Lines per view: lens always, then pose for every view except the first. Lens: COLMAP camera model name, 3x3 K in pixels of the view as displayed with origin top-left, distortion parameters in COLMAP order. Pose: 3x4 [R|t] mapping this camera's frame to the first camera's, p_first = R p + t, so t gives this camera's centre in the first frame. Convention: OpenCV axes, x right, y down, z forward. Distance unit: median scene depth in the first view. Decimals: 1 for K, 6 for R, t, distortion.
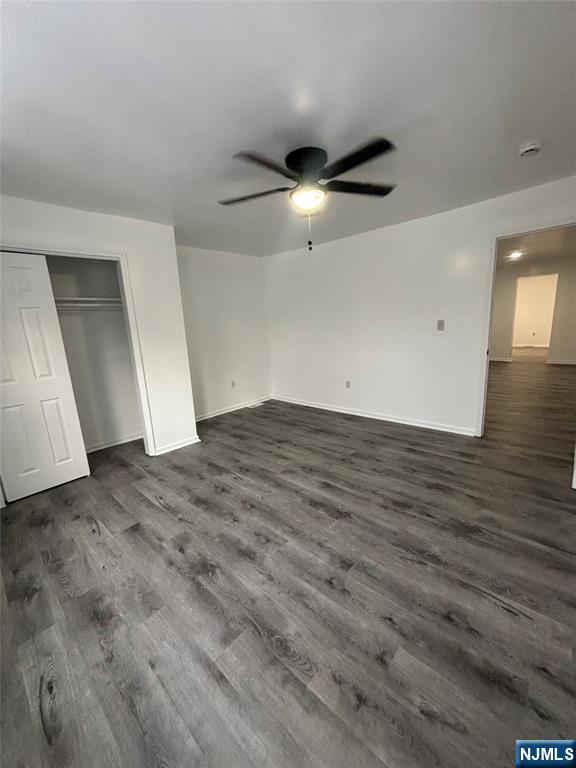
lens RADIAL K [[308.5, 0, 290.5], [0, 308.5, 384.8], [0, 0, 1]] dist [0.000959, 0.000220]
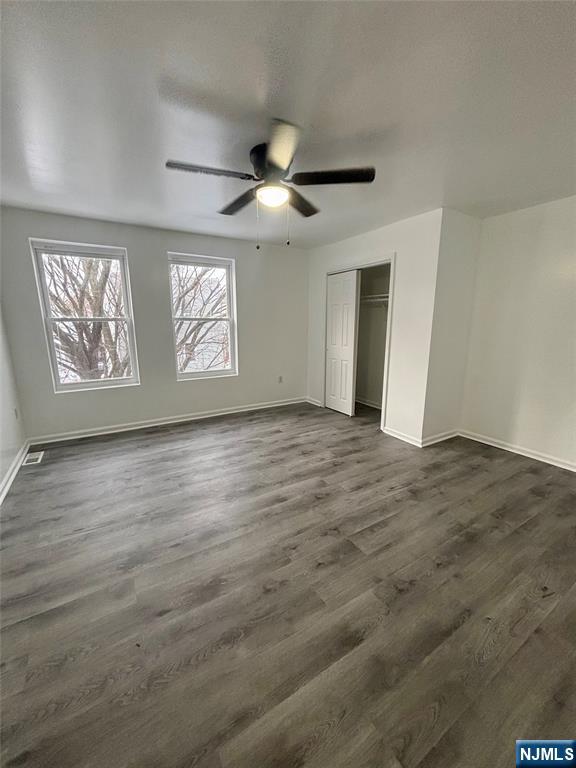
lens RADIAL K [[308.5, 0, 290.5], [0, 308.5, 384.8], [0, 0, 1]] dist [0.000959, 0.000220]
pose [[-0.267941, 0.254266, -0.929277, 0.800022], [-0.183139, 0.933517, 0.308231, -0.264209], [0.945869, 0.252774, -0.203562, 1.021728]]
